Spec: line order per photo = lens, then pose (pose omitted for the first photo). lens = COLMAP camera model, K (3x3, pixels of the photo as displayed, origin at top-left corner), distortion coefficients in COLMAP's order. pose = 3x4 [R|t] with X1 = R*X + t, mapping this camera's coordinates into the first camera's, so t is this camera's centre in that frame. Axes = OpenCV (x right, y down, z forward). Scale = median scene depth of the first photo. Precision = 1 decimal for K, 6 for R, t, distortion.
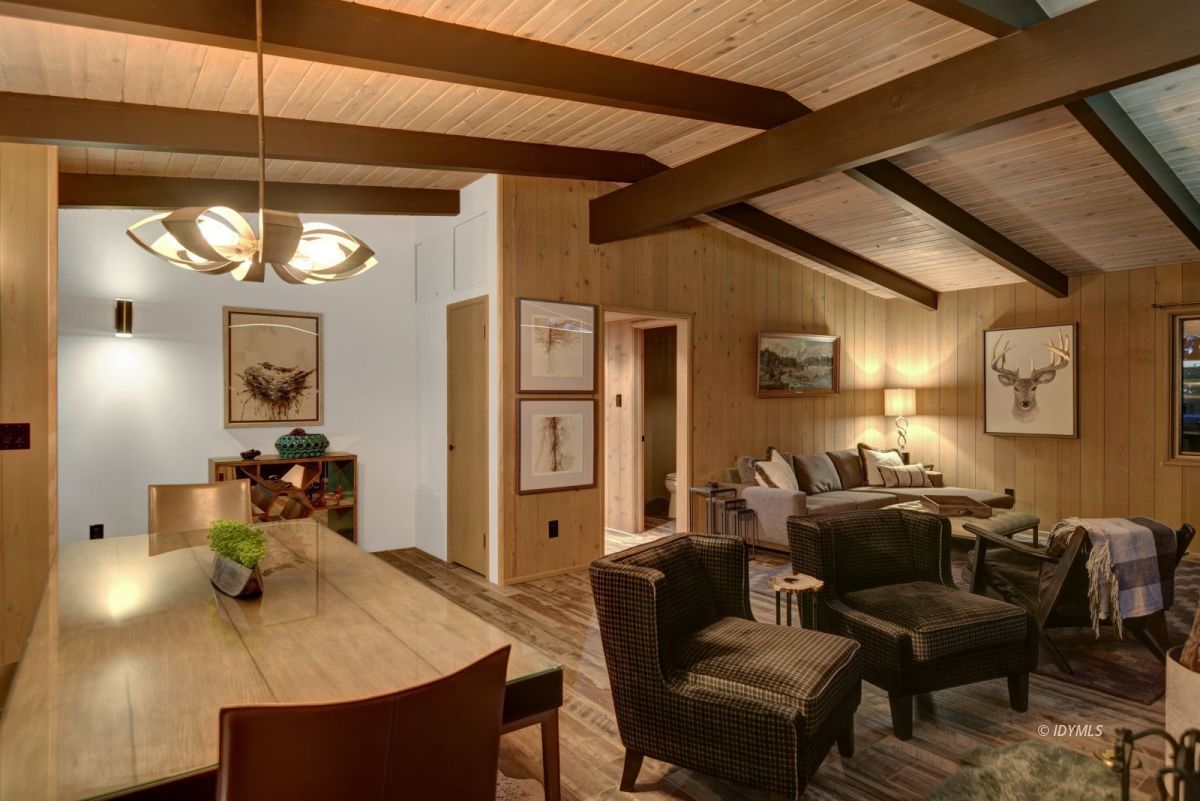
lens RADIAL K [[676.9, 0, 579.1], [0, 676.9, 401.7], [0, 0, 1]] dist [-0.008452, 0.000014]
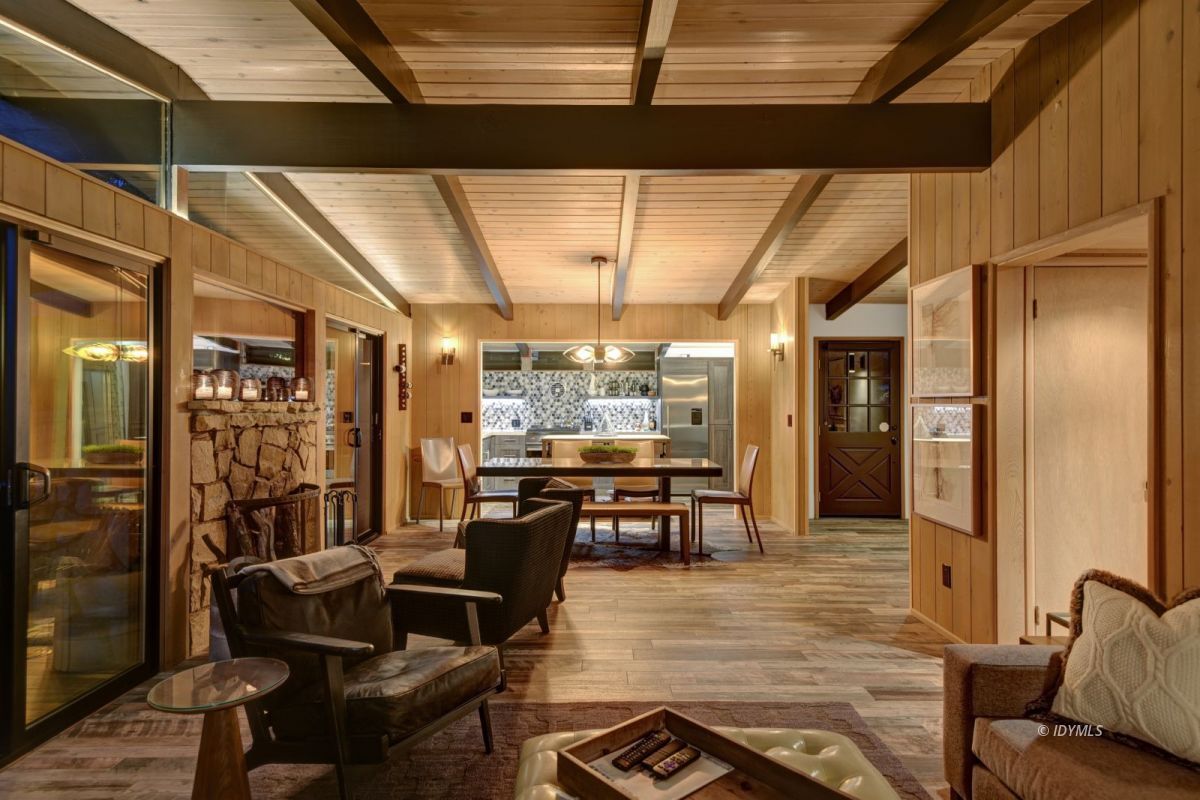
lens RADIAL K [[688.3, 0, 616.7], [0, 688.3, 407.8], [0, 0, 1]] dist [0.040992, -0.001586]
pose [[-0.580600, 0.003574, -0.814181, 0.646343], [-0.010221, 0.999880, 0.011677, -0.004393], [0.814125, 0.015102, -0.580494, 0.913832]]
